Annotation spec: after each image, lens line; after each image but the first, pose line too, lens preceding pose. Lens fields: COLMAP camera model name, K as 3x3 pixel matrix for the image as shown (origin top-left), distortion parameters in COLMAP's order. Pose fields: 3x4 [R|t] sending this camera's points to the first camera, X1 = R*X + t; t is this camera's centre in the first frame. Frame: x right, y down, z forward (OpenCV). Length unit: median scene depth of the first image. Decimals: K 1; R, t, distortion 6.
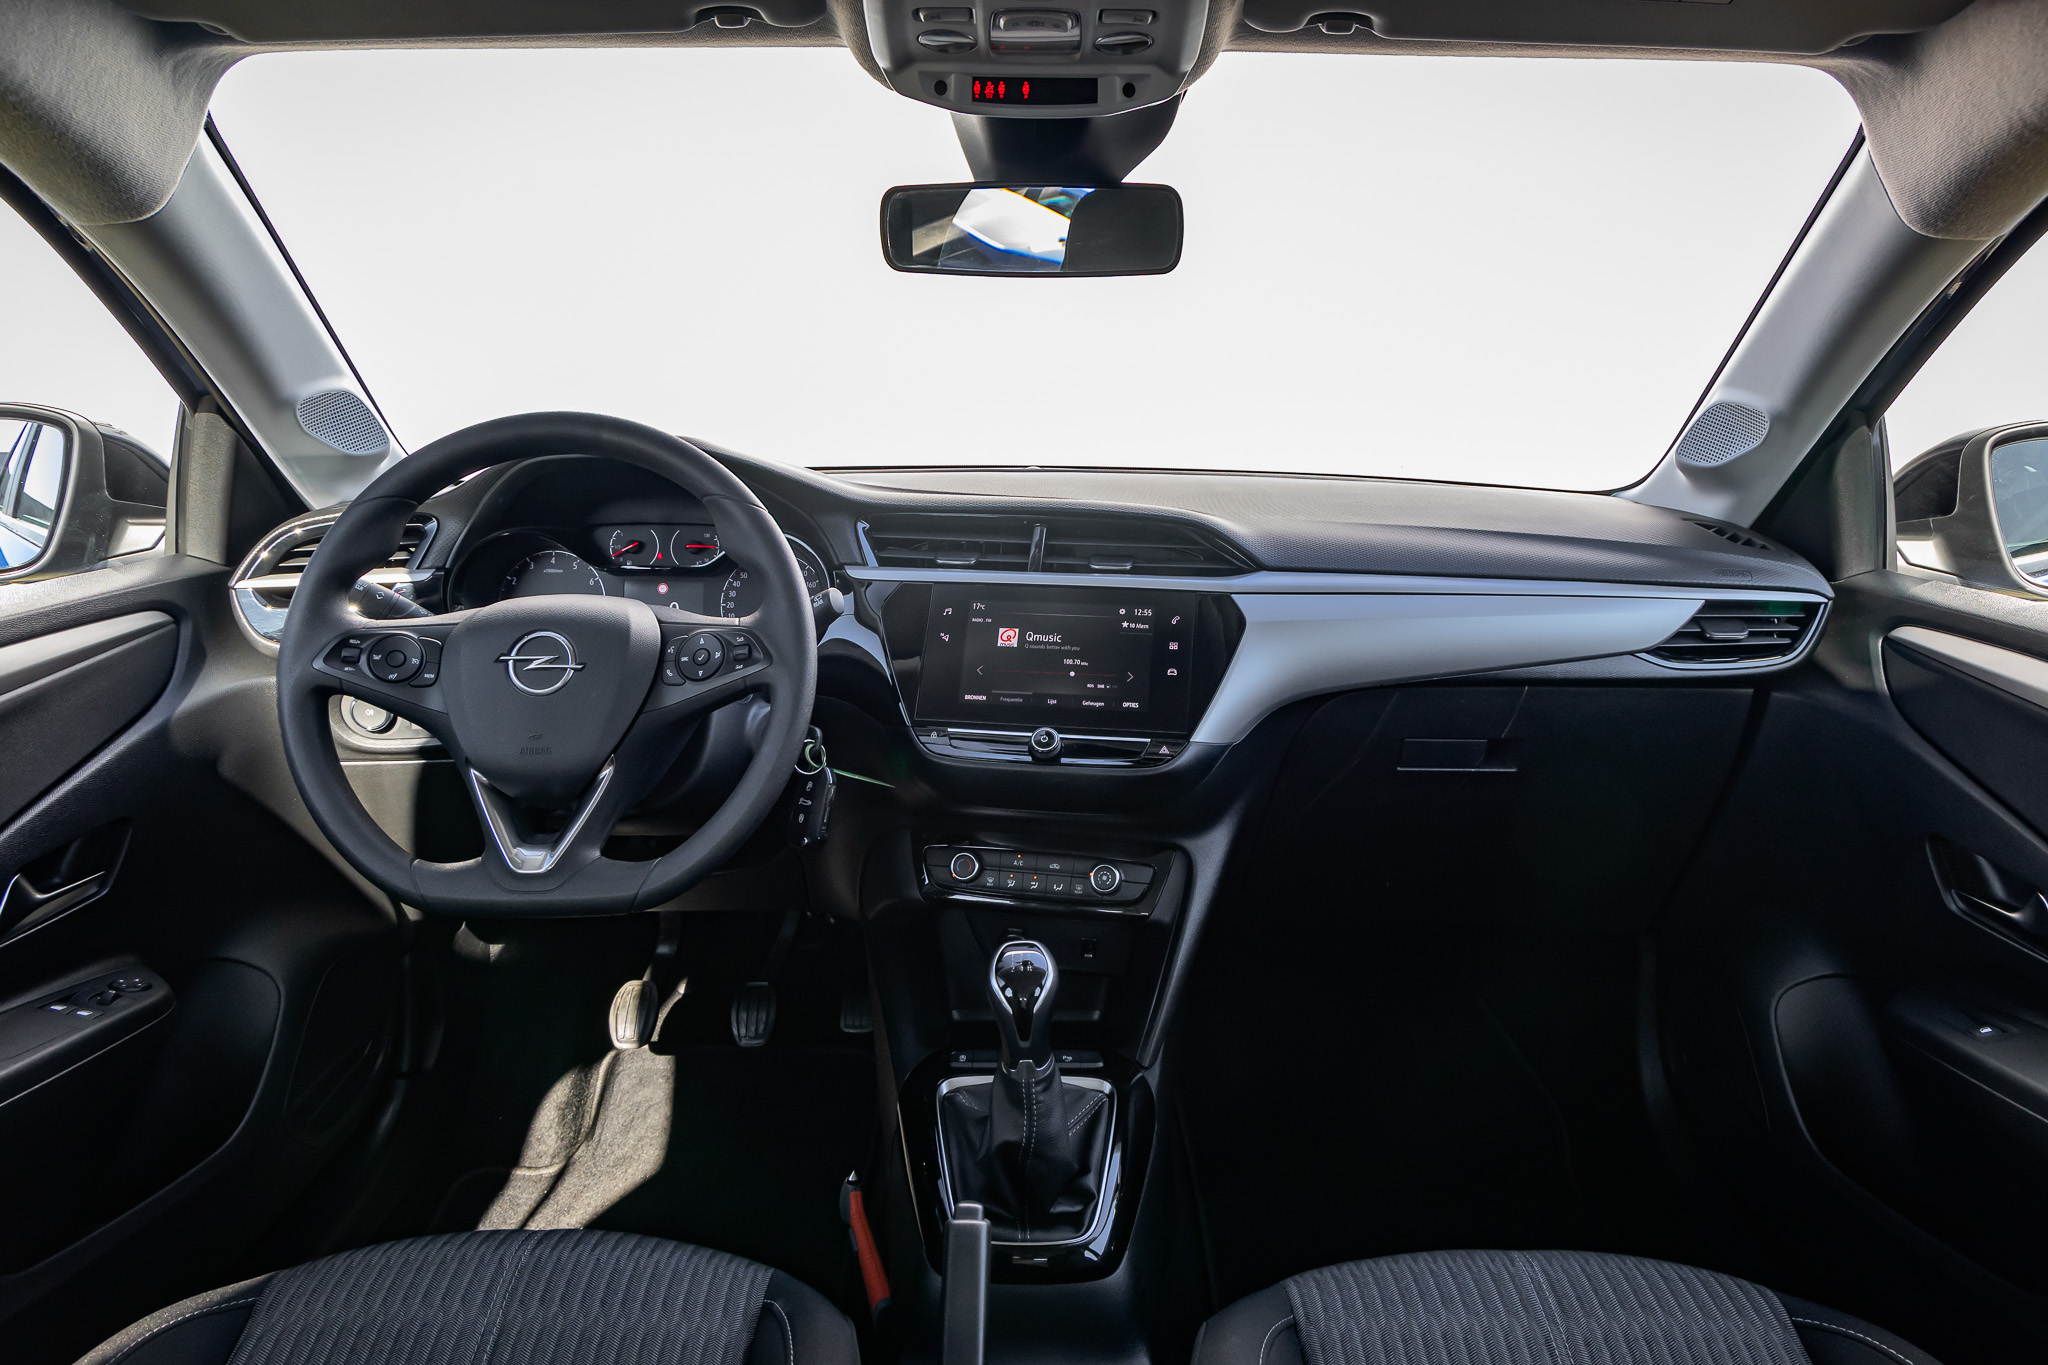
lens RADIAL K [[1381.7, 0, 1016.9], [0, 1381.7, 691.0], [0, 0, 1]] dist [0.003789, -0.000094]
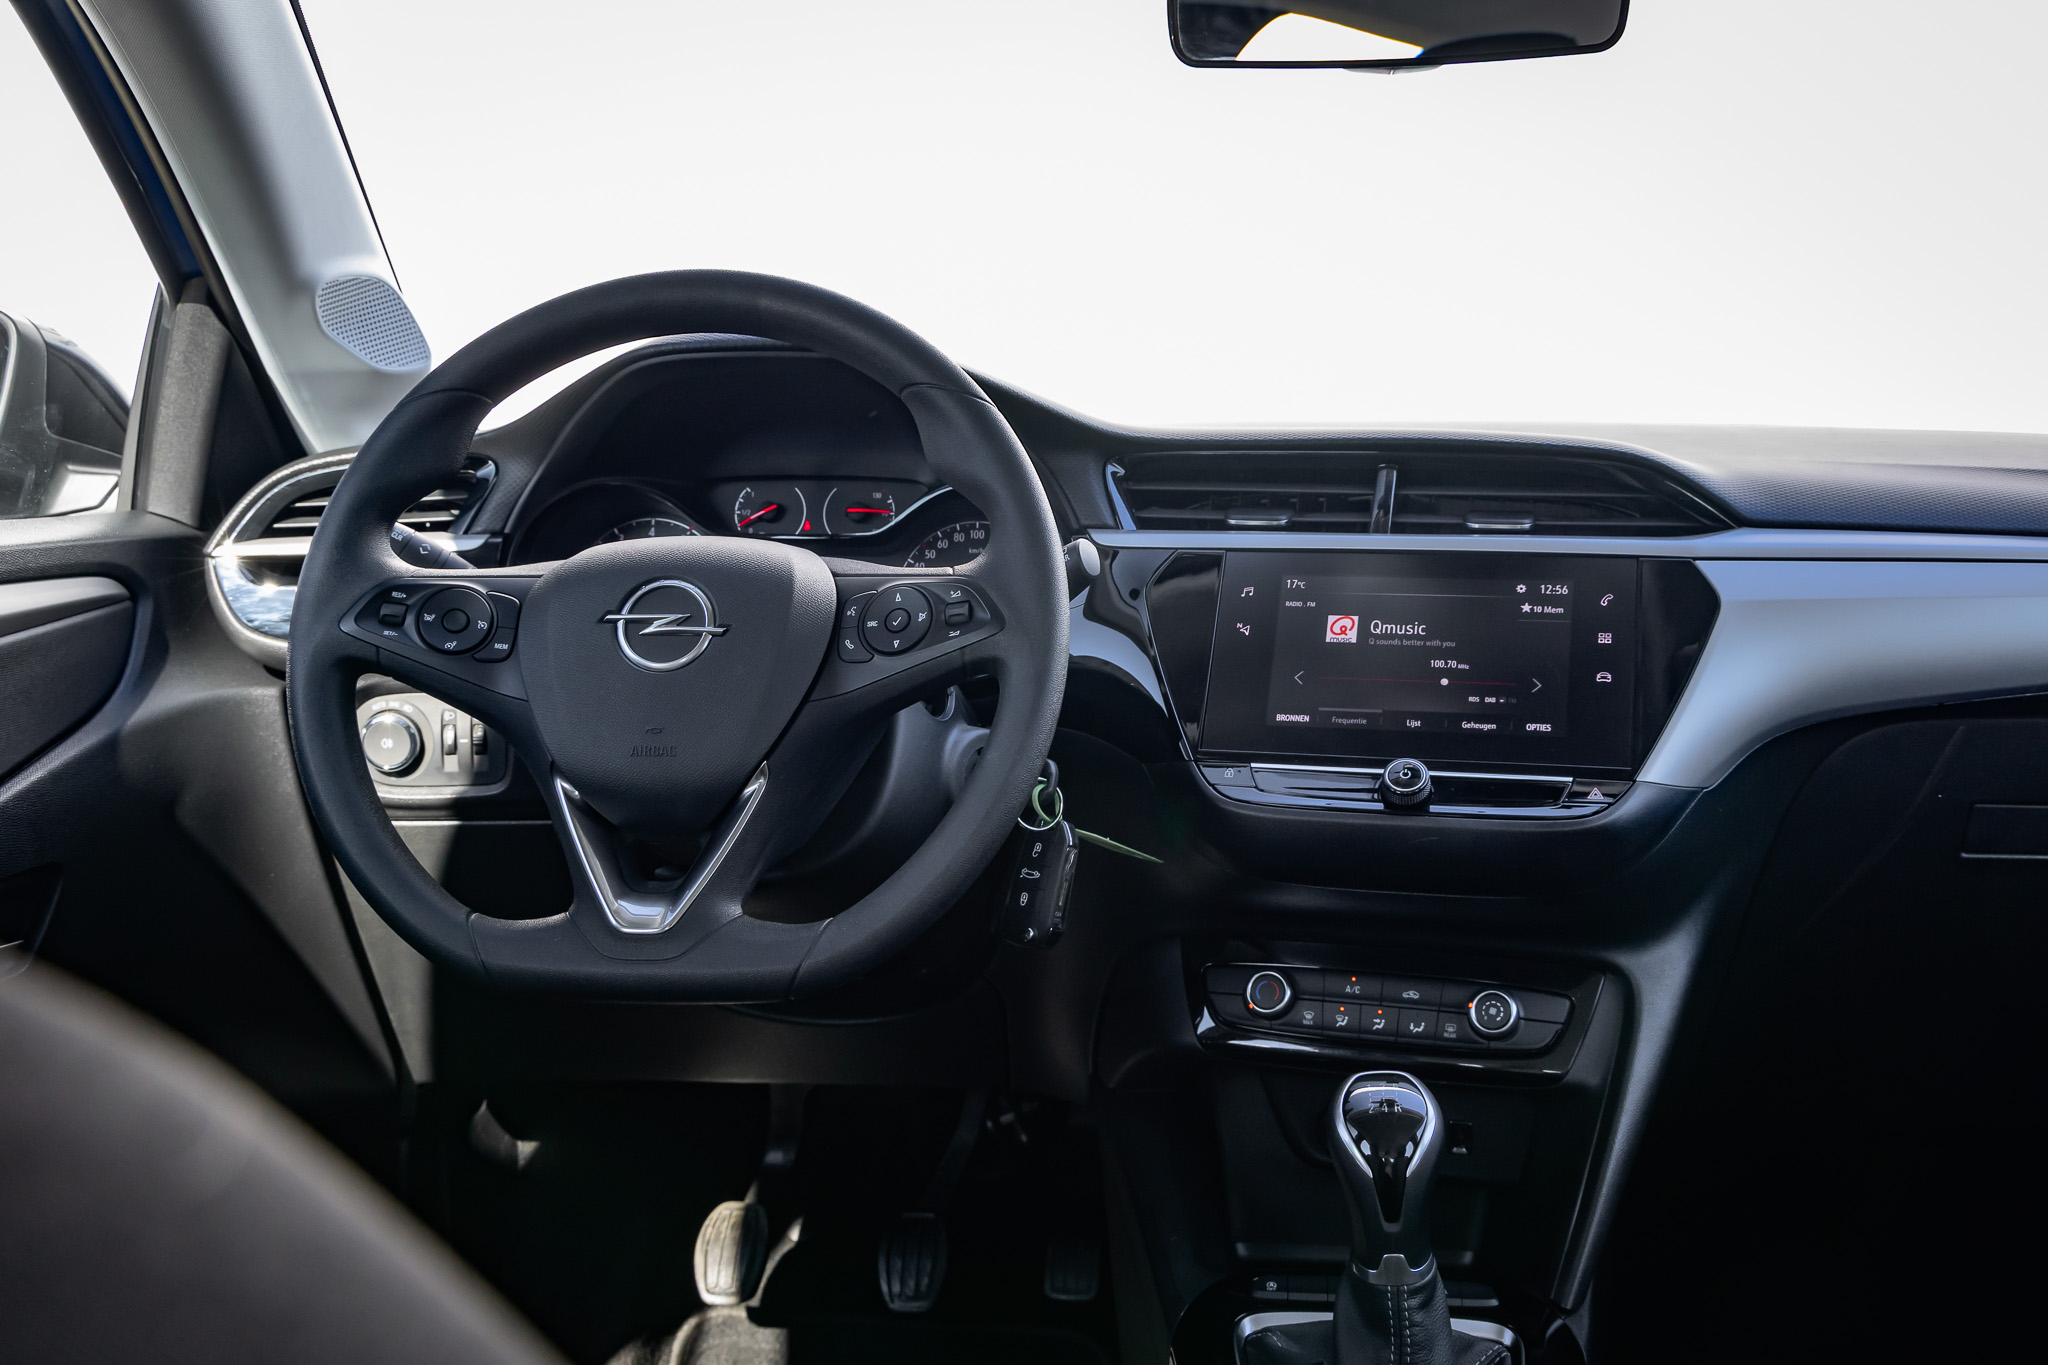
lens RADIAL K [[2134.0, 0, 1028.6], [0, 2134.0, 658.9], [0, 0, 1]] dist [-0.004621, 0.000000]
pose [[0.994528, 0.004987, -0.104349, -0.049497], [-0.016453, 0.993872, -0.109306, 0.089610], [0.103165, 0.110425, 0.988516, -0.006550]]
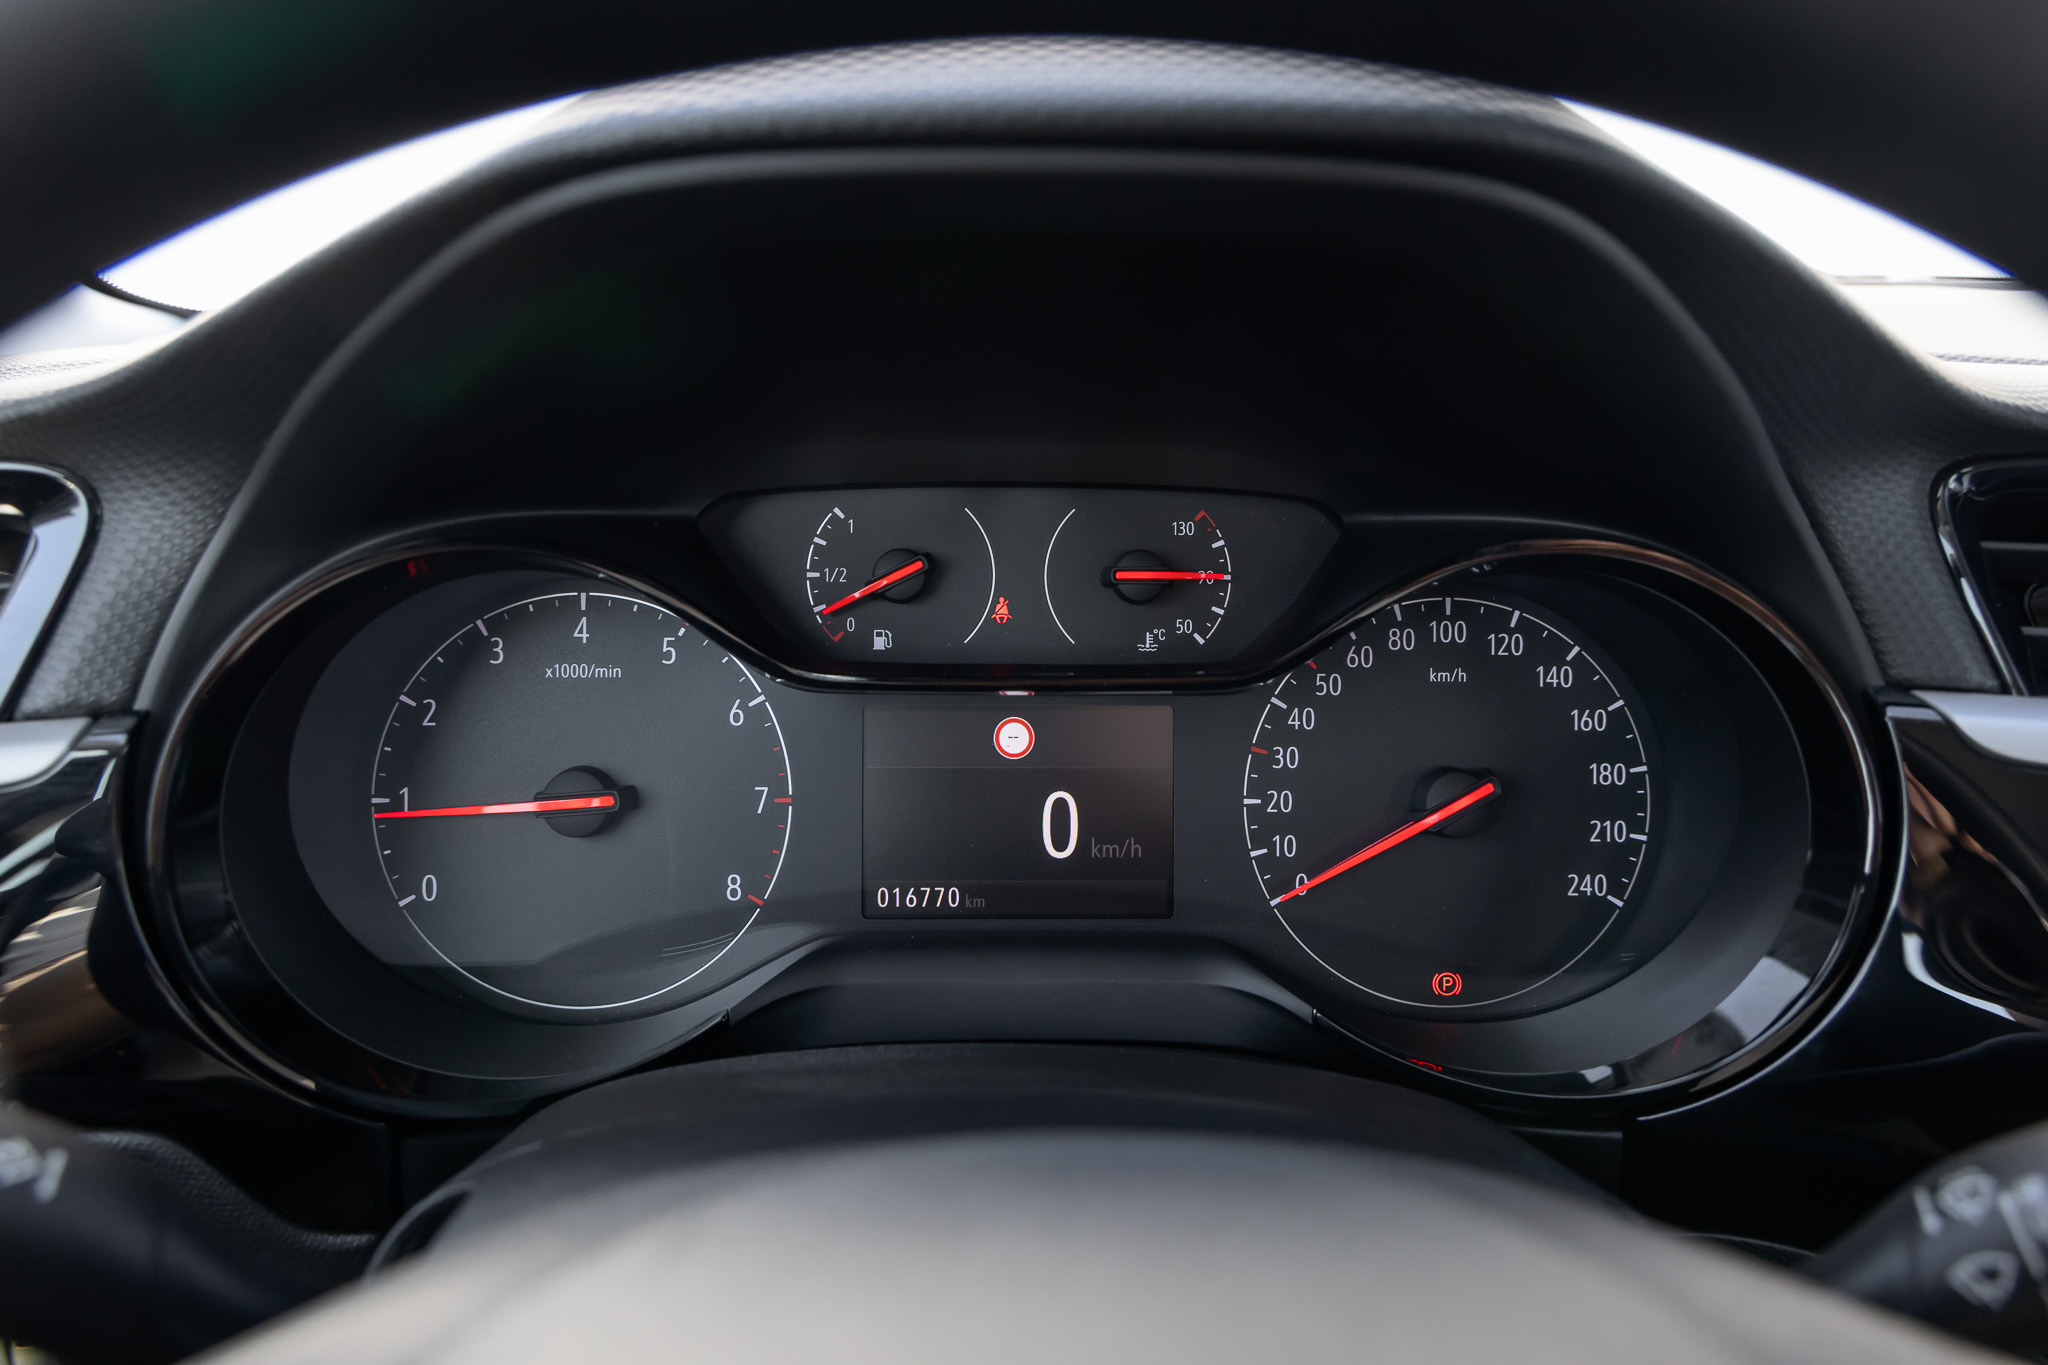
lens RADIAL K [[1793.7, 0, 1034.4], [0, 1793.7, 679.6], [0, 0, 1]] dist [-0.031909, 0.013939]
pose [[0.999952, -0.000186, 0.009777, -0.293115], [-0.000309, 0.998720, 0.050576, -0.116504], [-0.009773, -0.050577, 0.998672, 0.769774]]
